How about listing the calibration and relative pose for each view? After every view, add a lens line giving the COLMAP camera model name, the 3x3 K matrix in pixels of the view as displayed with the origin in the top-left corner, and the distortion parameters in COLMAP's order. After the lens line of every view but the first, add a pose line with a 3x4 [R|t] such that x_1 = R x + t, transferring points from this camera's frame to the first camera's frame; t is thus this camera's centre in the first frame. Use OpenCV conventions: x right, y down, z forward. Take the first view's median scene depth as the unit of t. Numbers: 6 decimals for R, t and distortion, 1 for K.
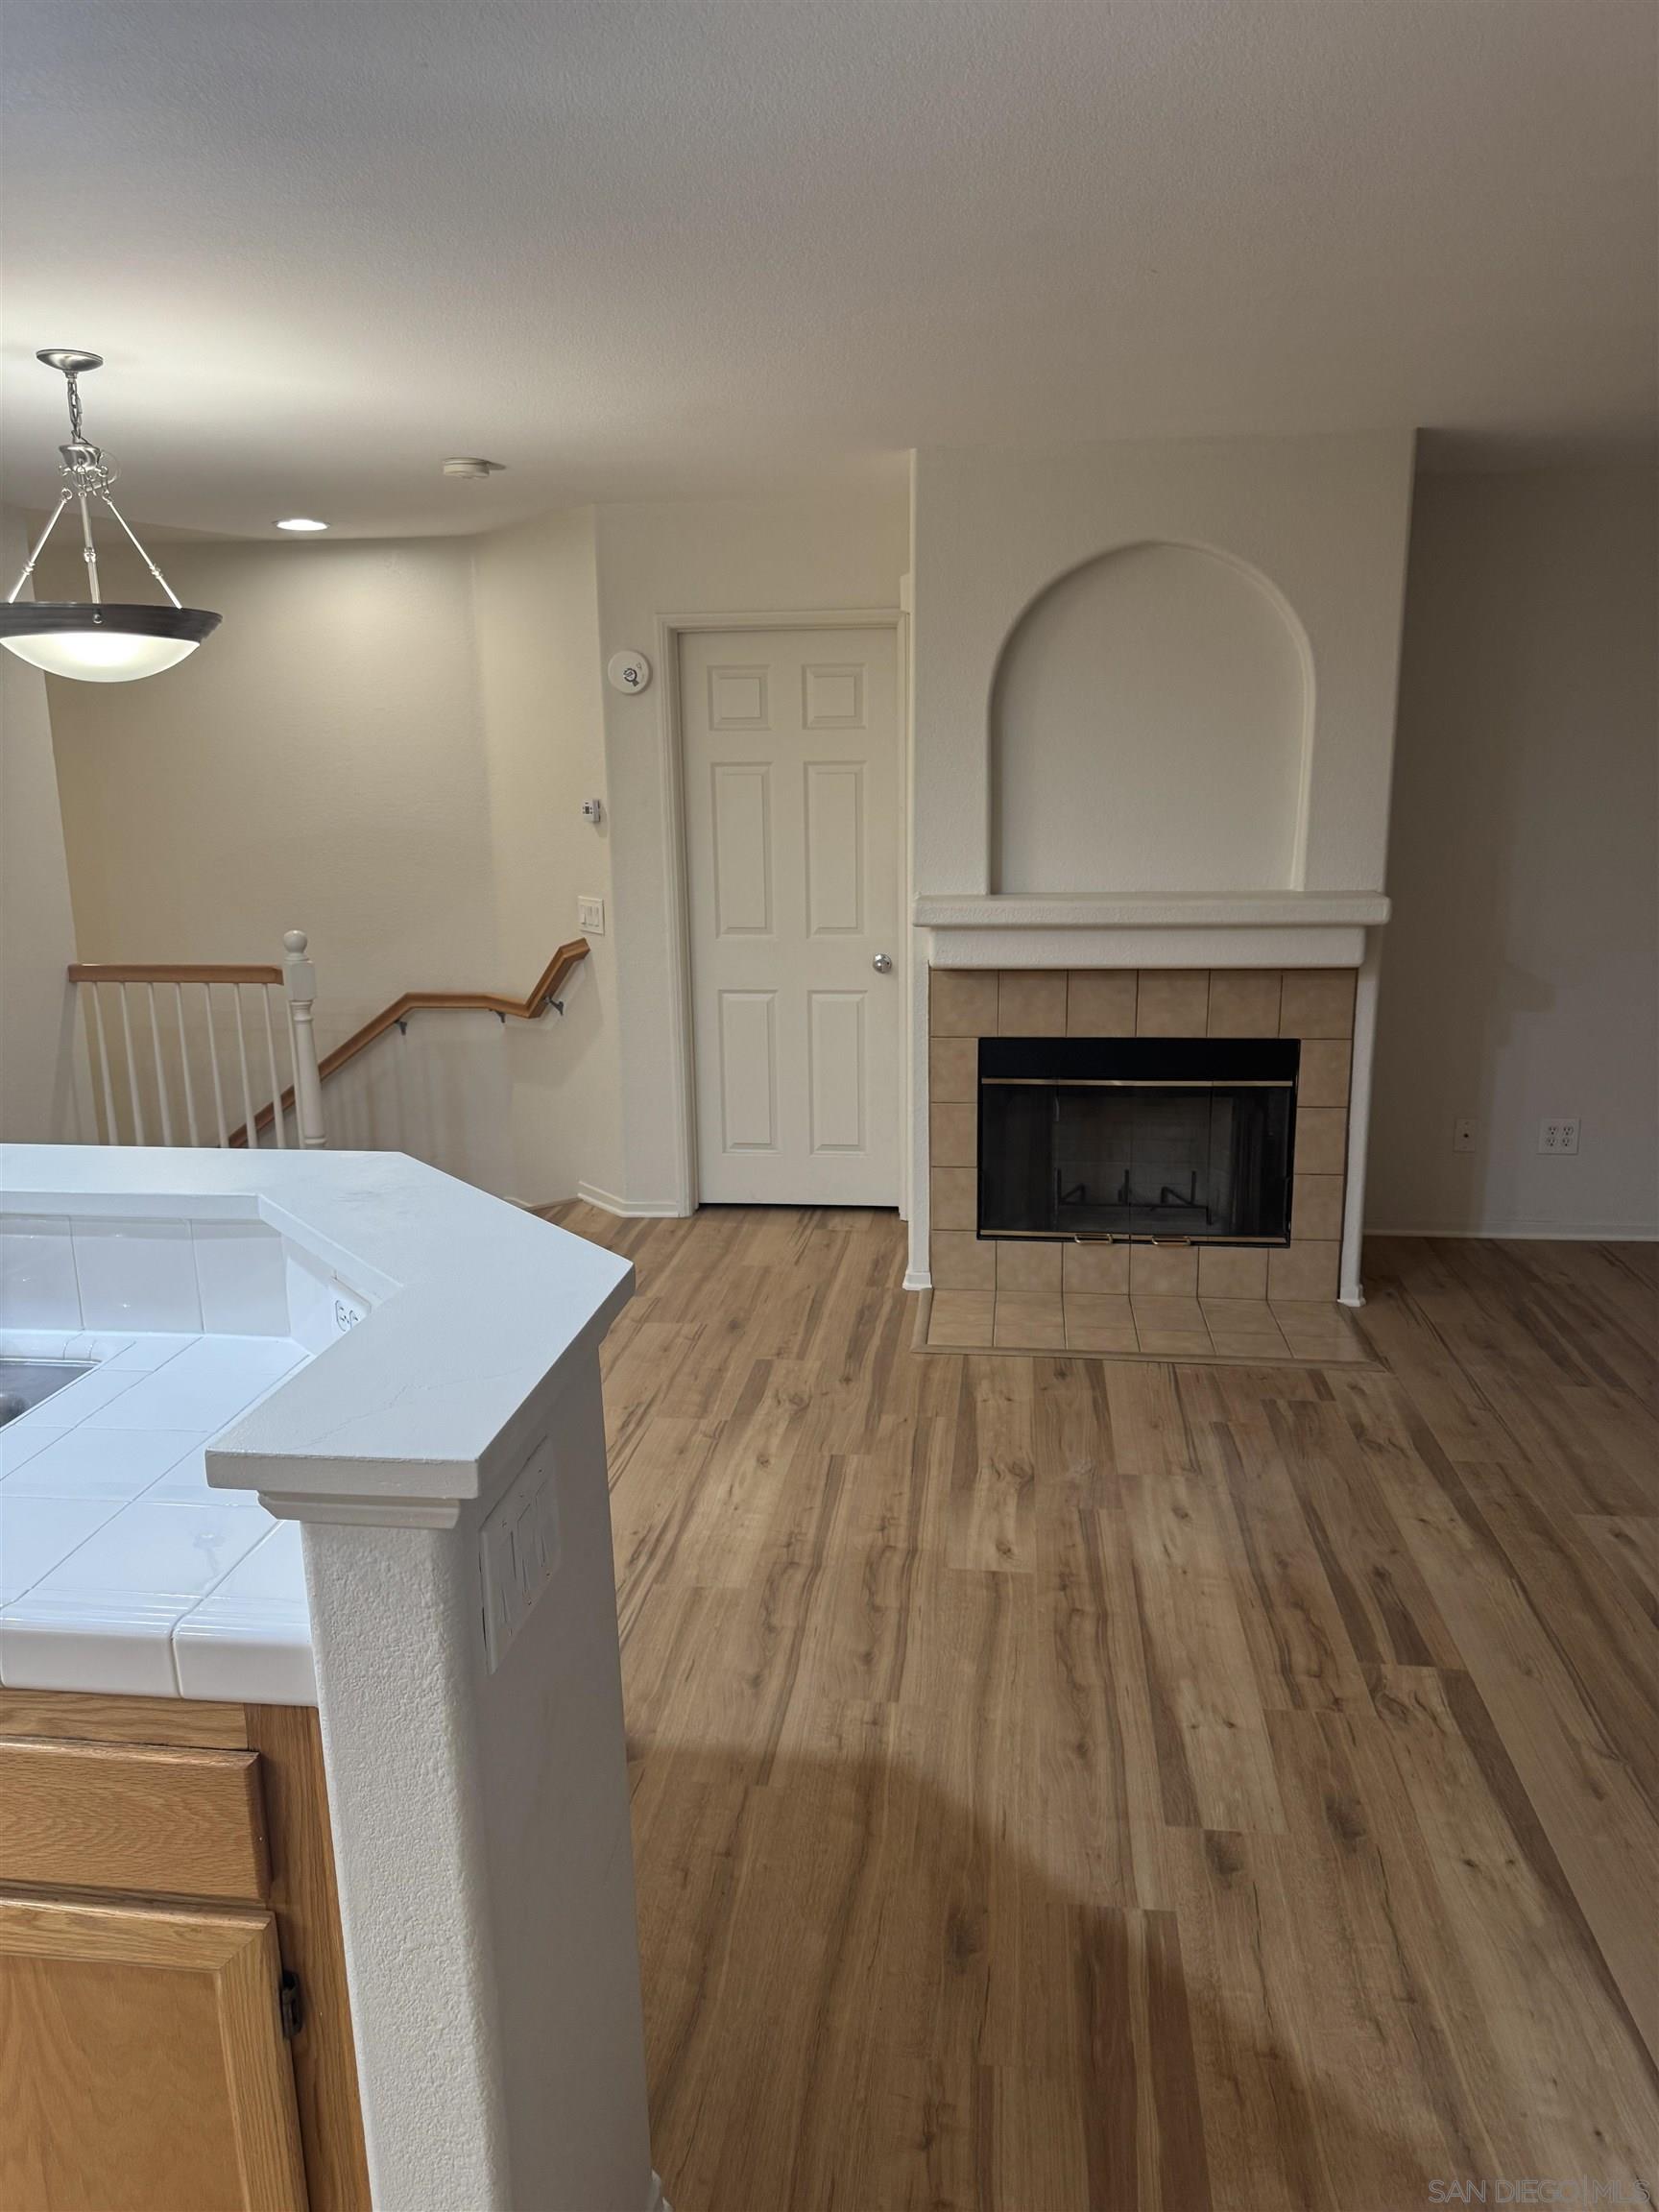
lens RADIAL K [[1529.2, 0, 829.5], [0, 1529.2, 1106.0], [0, 0, 1]] dist [0.003726, -0.029354]
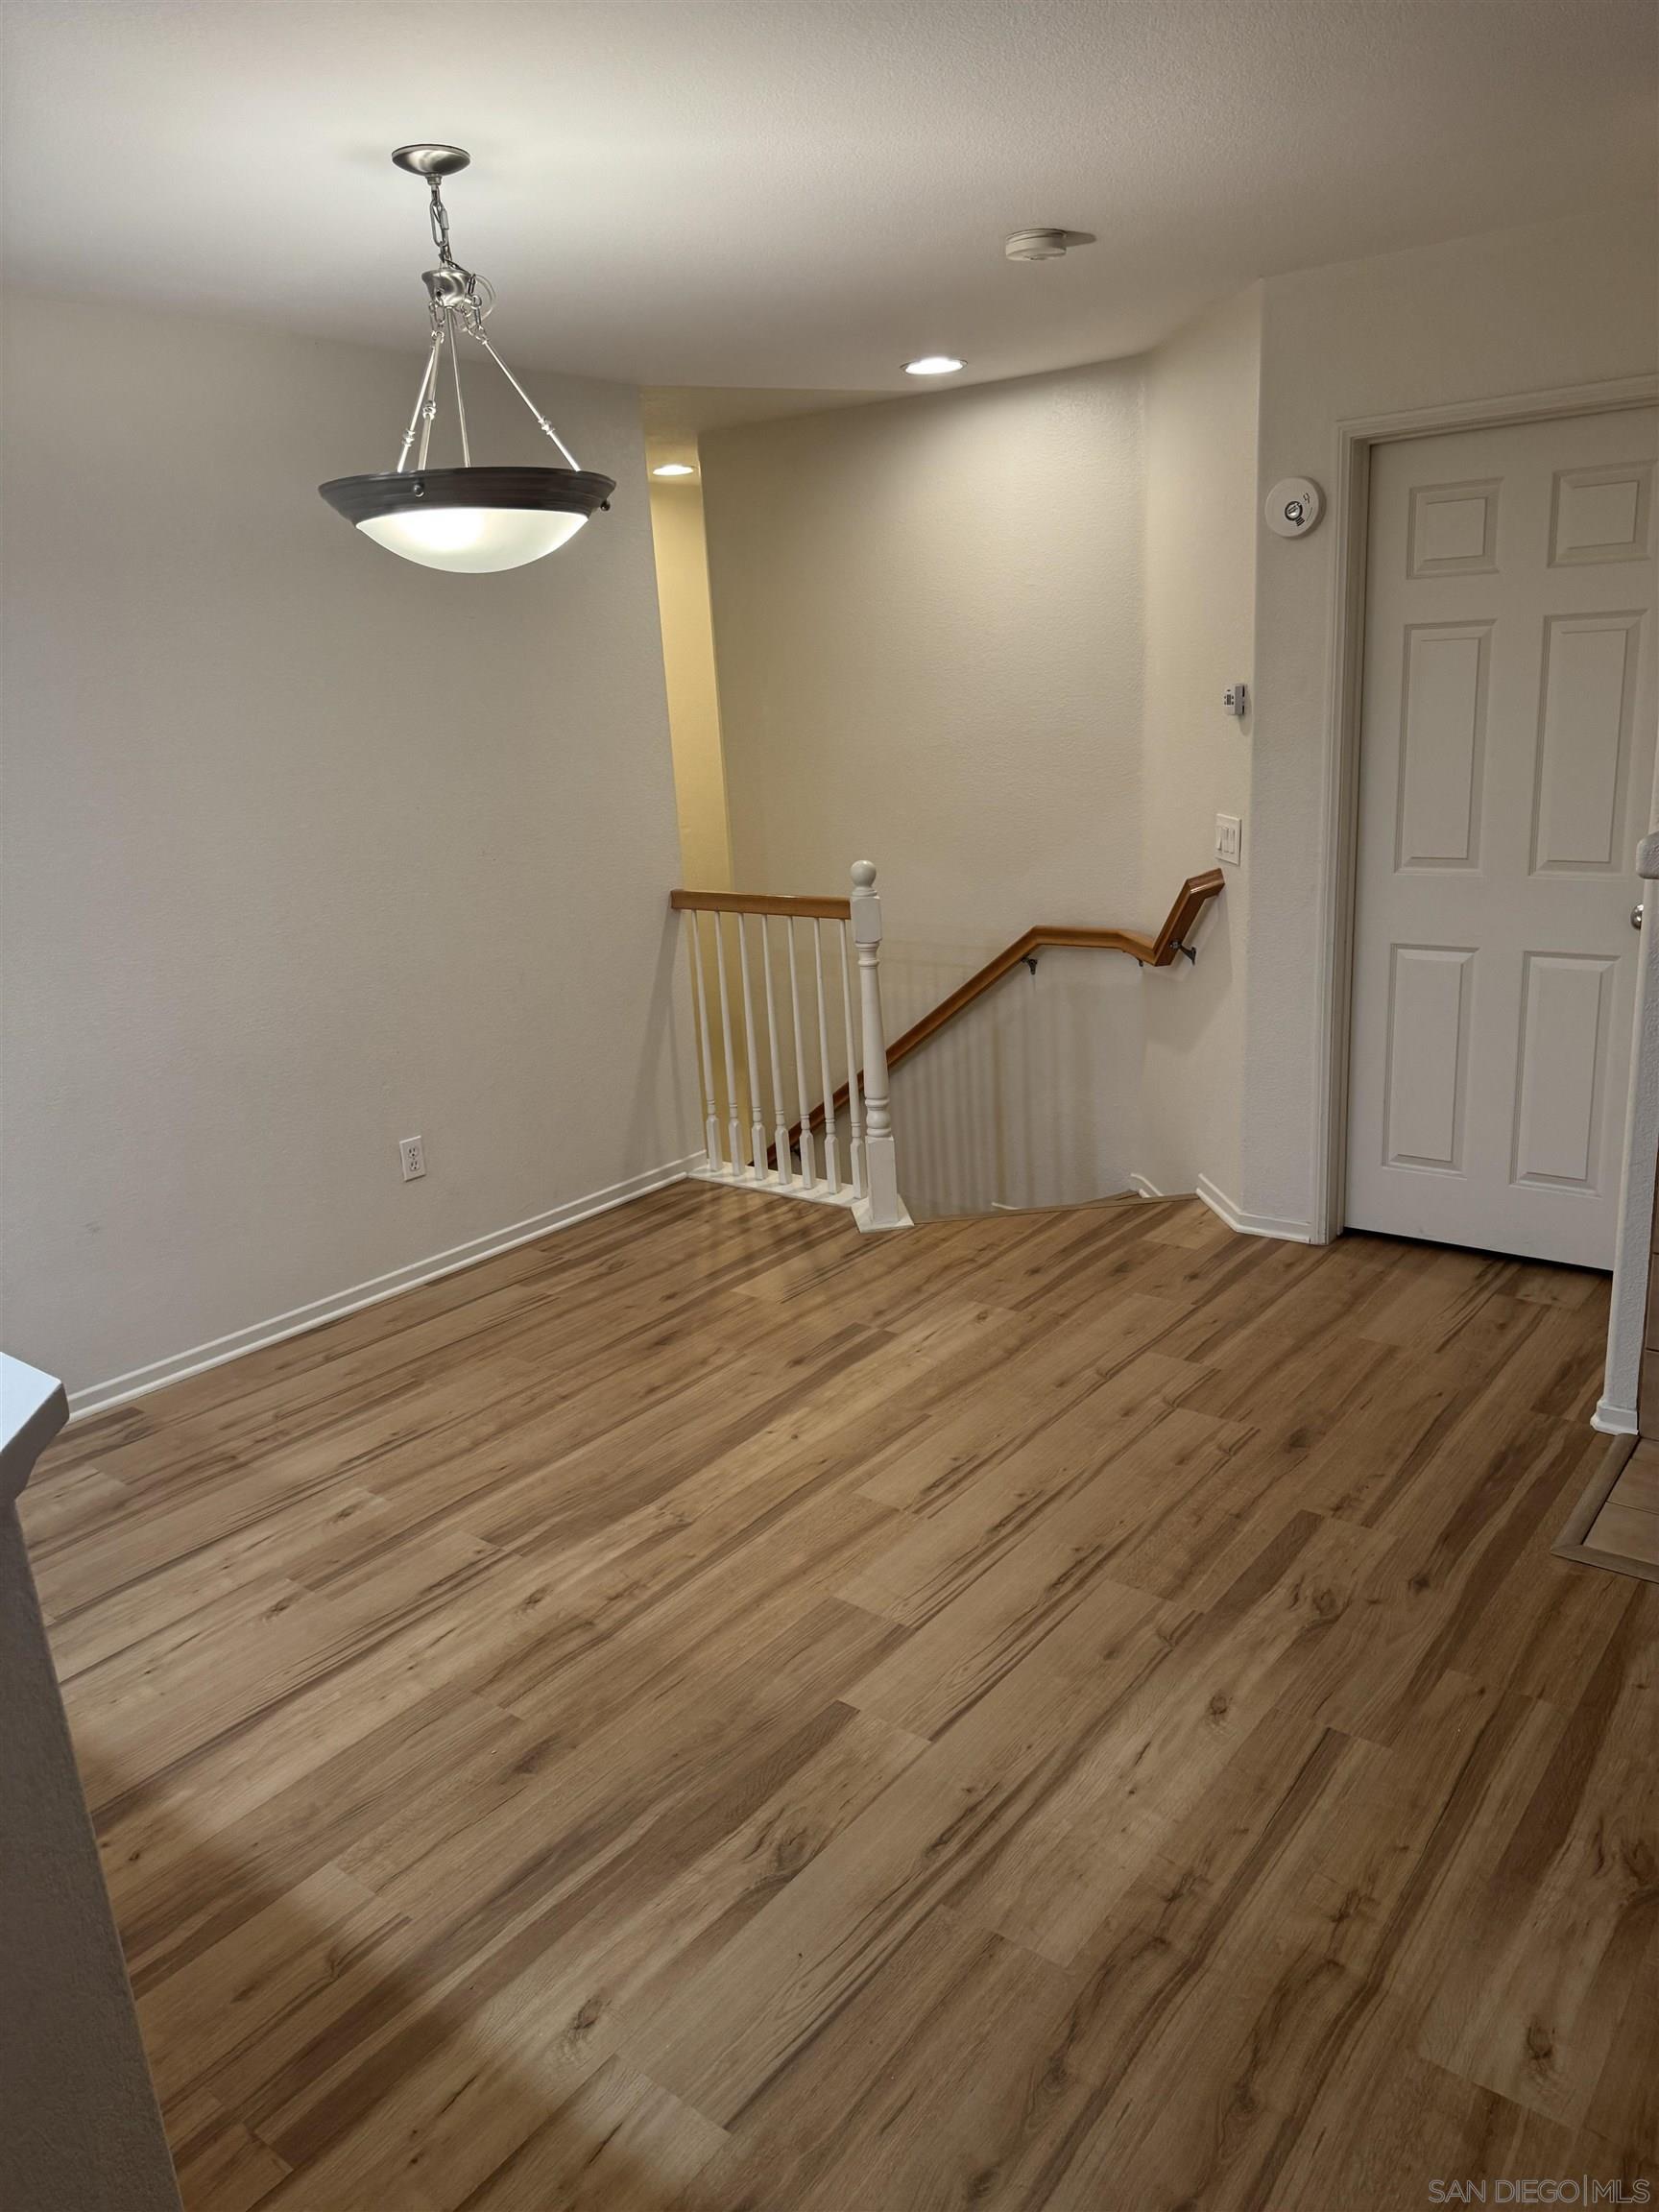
lens RADIAL K [[1559.0, 0, 817.0], [0, 1559.0, 1094.6], [0, 0, 1]] dist [0.023399, -0.045772]
pose [[0.851830, 0.100704, -0.514048, 0.110022], [-0.067445, 0.994263, 0.083017, -0.063983], [0.519459, -0.036046, 0.853735, 0.293212]]
